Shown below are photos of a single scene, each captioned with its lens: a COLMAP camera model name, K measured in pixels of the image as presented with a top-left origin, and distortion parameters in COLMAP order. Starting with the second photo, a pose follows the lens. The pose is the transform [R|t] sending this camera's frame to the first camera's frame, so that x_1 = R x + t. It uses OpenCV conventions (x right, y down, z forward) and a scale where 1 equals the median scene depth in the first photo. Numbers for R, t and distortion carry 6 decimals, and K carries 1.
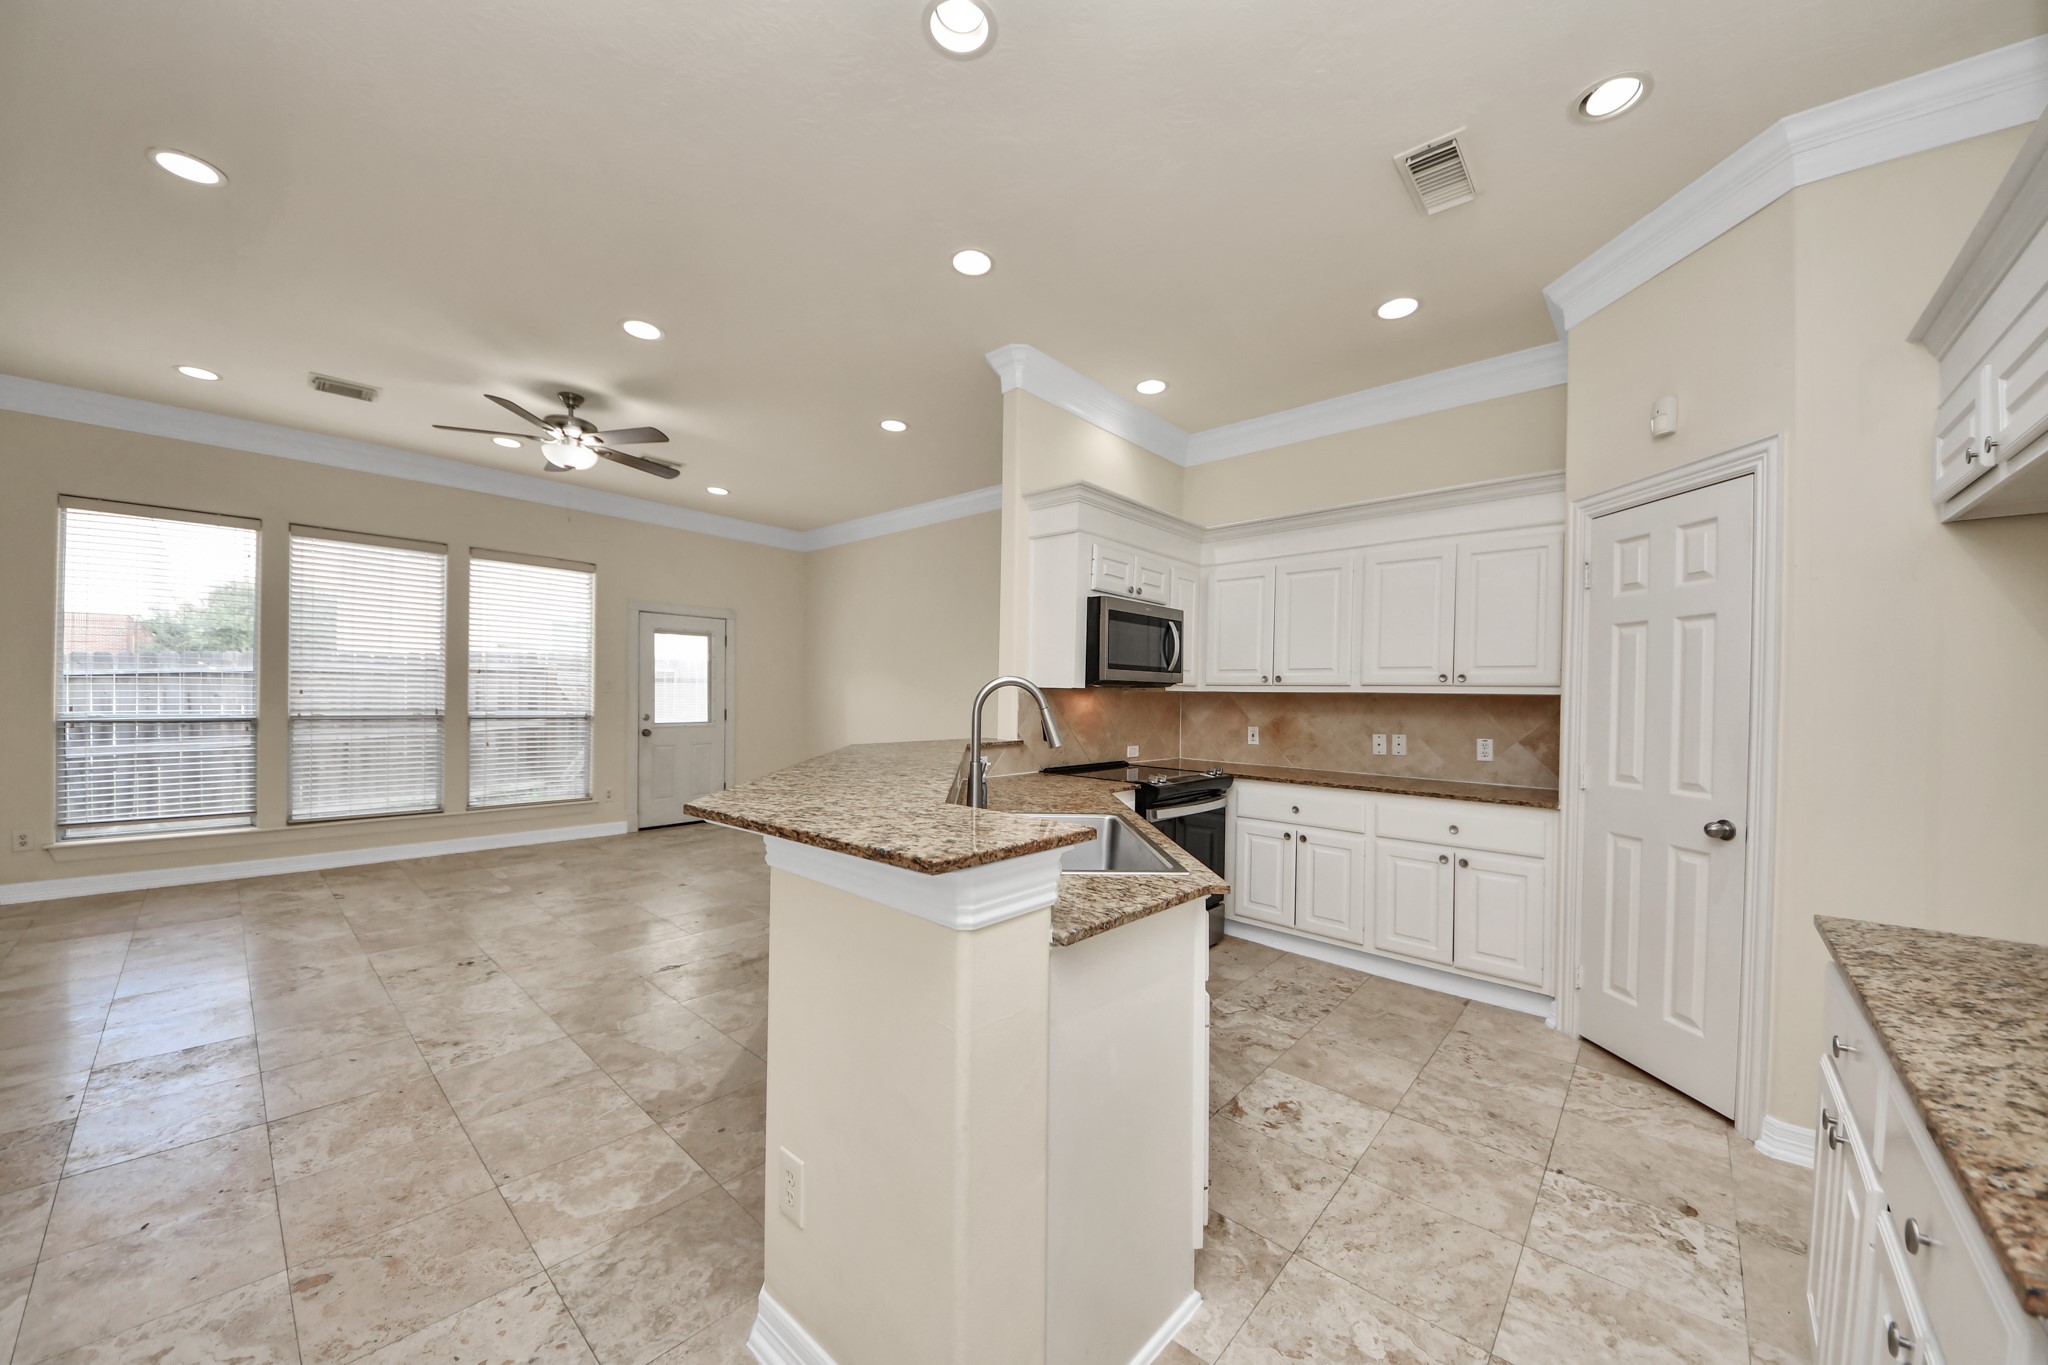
lens RADIAL K [[726.5, 0, 1029.5], [0, 726.5, 700.8], [0, 0, 1]] dist [0.029883, -0.018612]
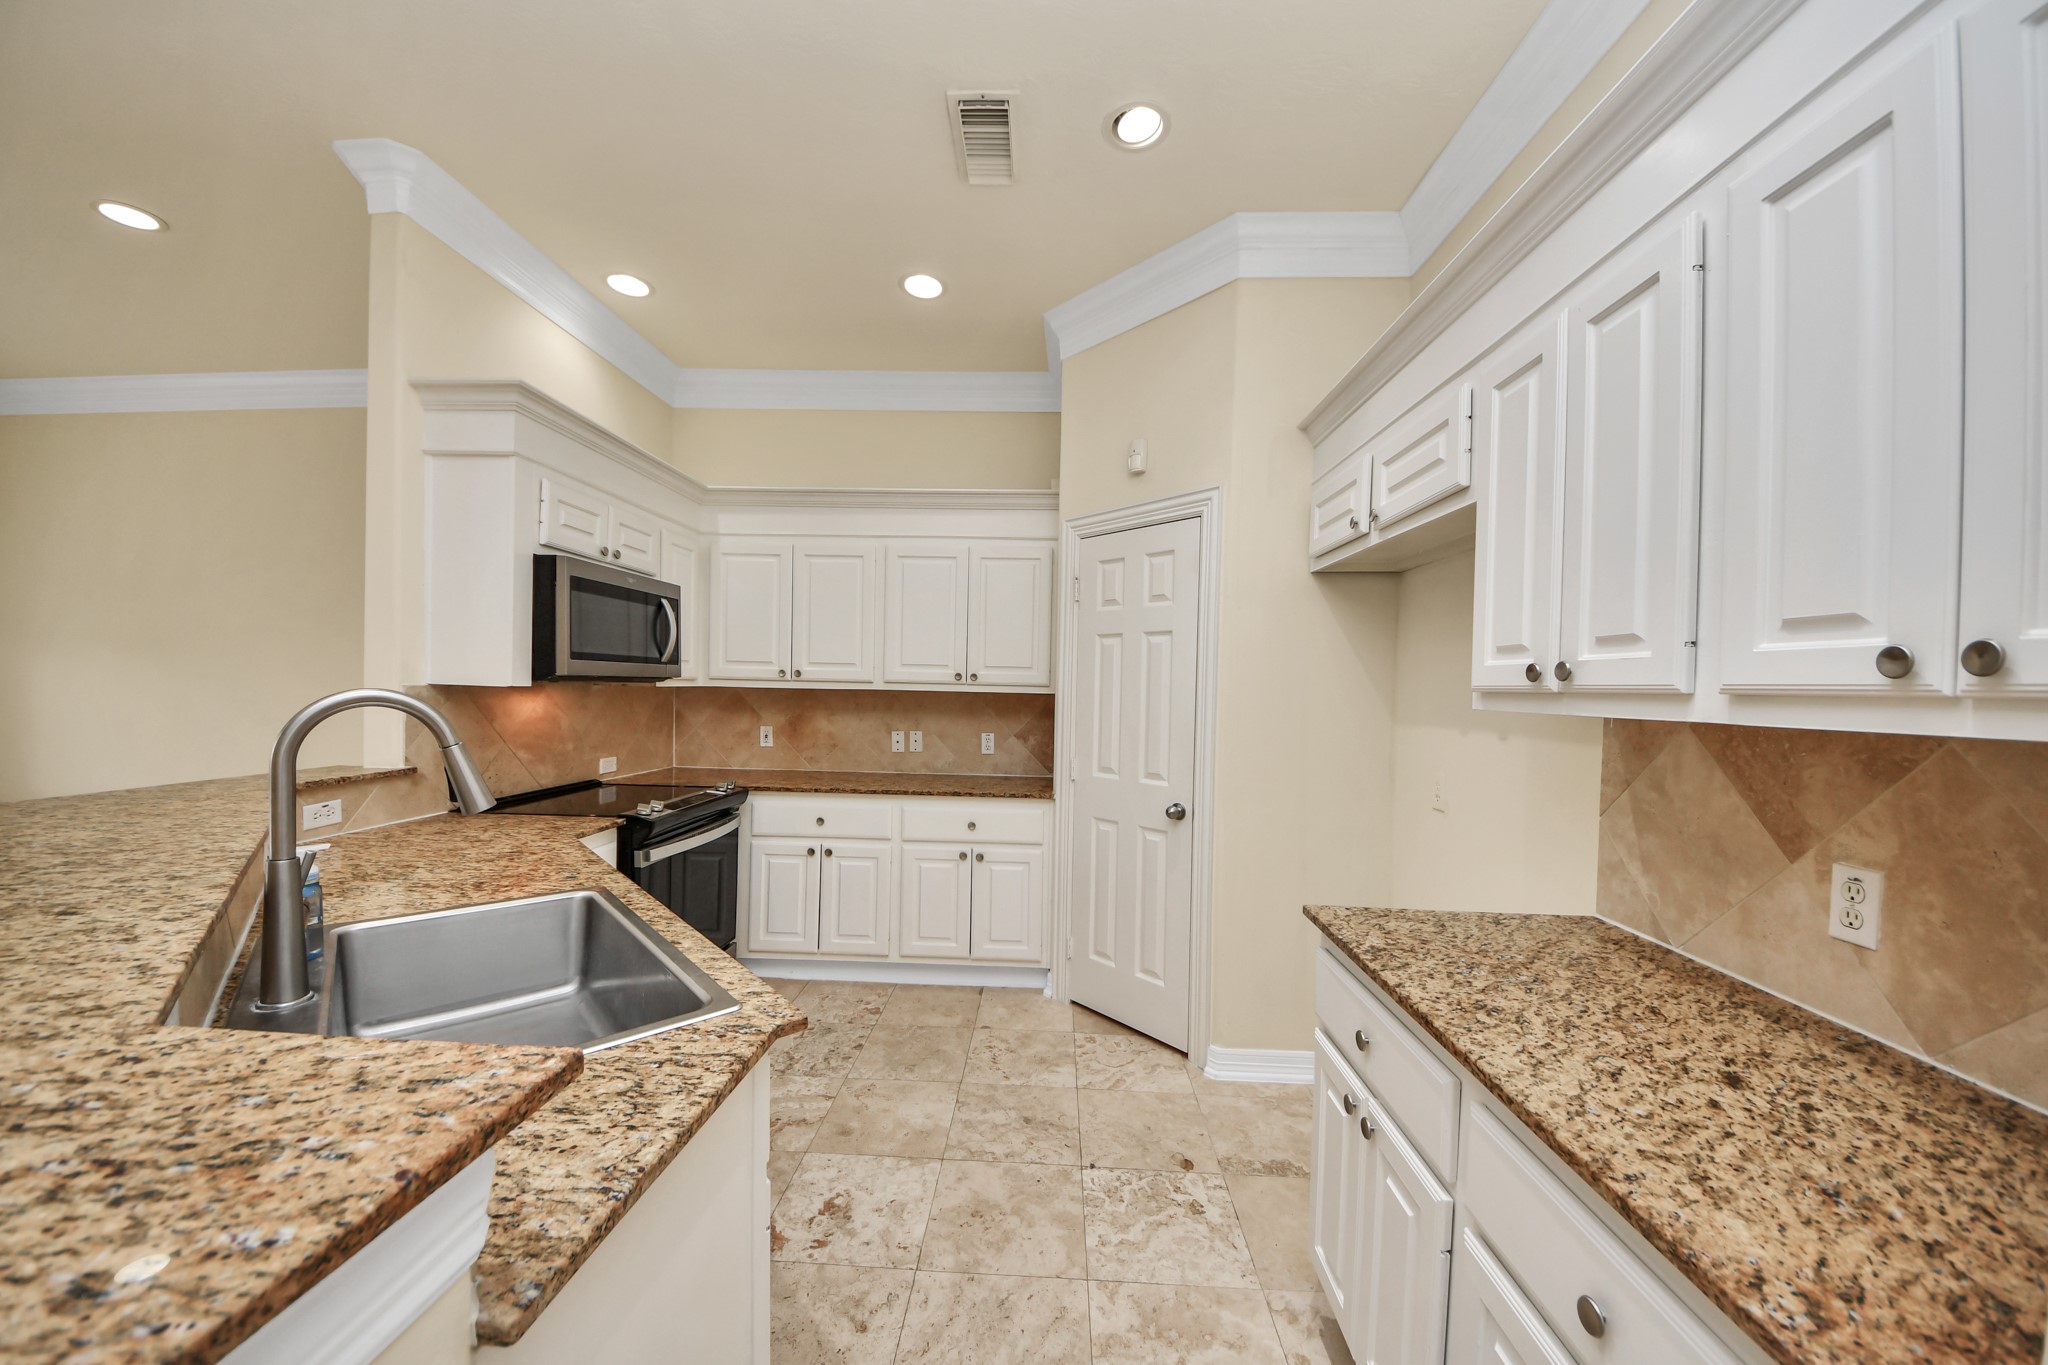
lens RADIAL K [[726.5, 0, 1029.5], [0, 726.5, 700.8], [0, 0, 1]] dist [0.029883, -0.018612]
pose [[0.778719, -0.011370, 0.627270, 0.007965], [-0.005056, 0.999690, 0.024397, -0.025154], [-0.627352, -0.022170, 0.778420, 0.172764]]
